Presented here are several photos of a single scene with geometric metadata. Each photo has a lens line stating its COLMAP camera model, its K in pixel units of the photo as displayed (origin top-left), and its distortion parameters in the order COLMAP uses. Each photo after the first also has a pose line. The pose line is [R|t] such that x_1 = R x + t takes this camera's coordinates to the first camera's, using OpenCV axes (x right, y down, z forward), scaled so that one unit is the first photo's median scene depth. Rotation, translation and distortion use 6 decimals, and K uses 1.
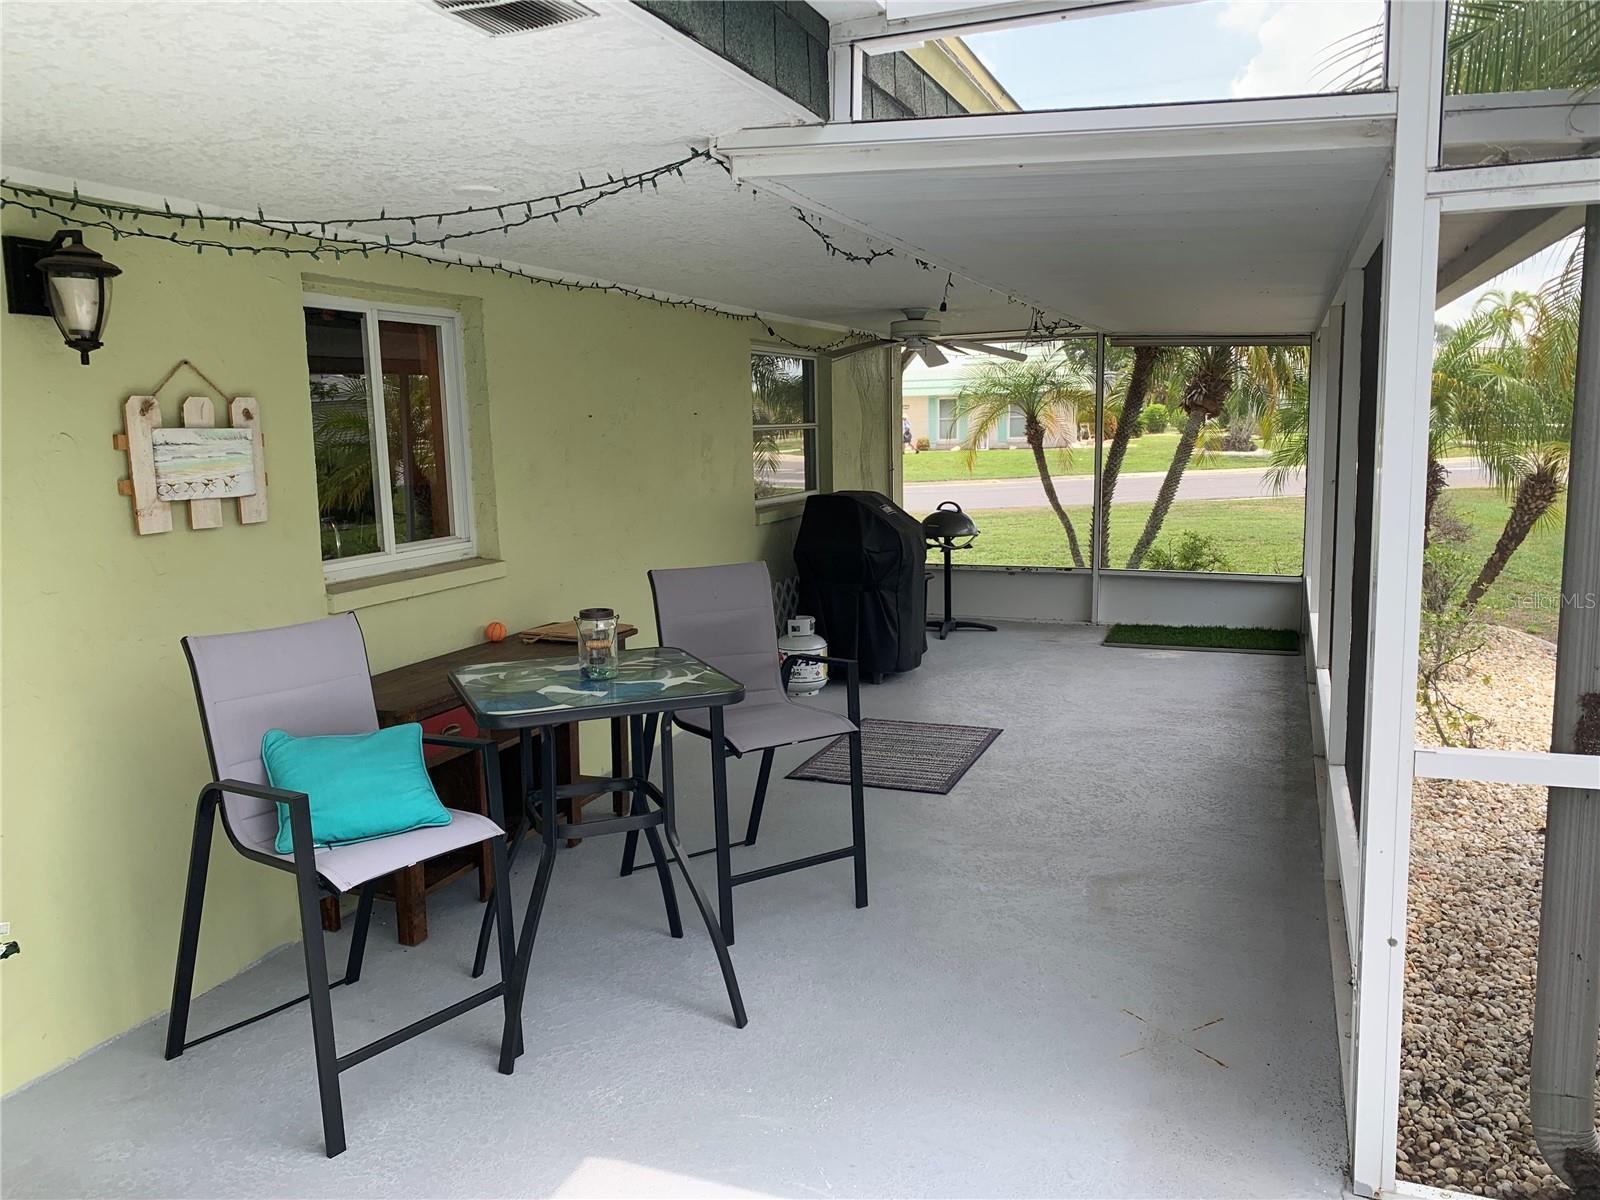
lens RADIAL K [[1211.5, 0, 797.2], [0, 1211.5, 599.6], [0, 0, 1]] dist [0.042289, -0.062540]
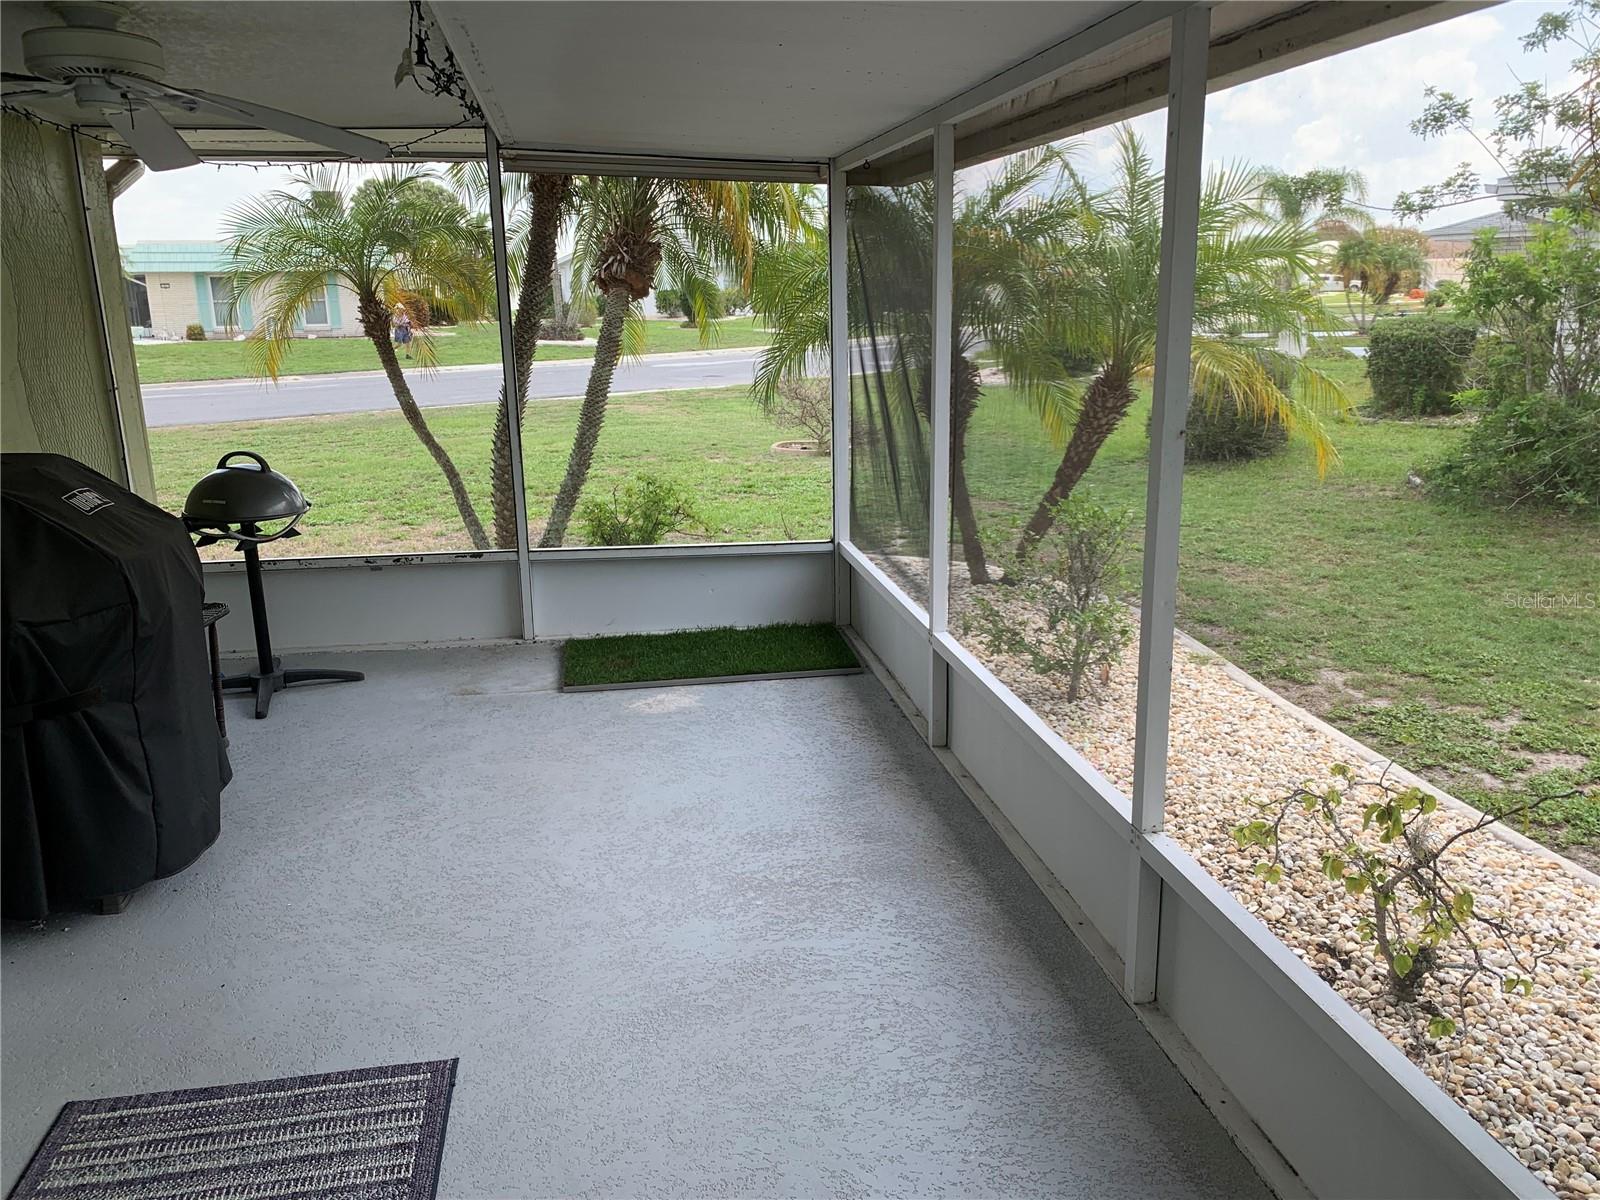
lens RADIAL K [[1211.5, 0, 807.2], [0, 1211.5, 605.0], [0, 0, 1]] dist [0.042289, -0.062540]
pose [[0.849327, -0.121420, 0.513713, 0.053331], [0.072612, 0.990808, 0.114135, -0.056804], [-0.522849, -0.059636, 0.850336, 0.411361]]
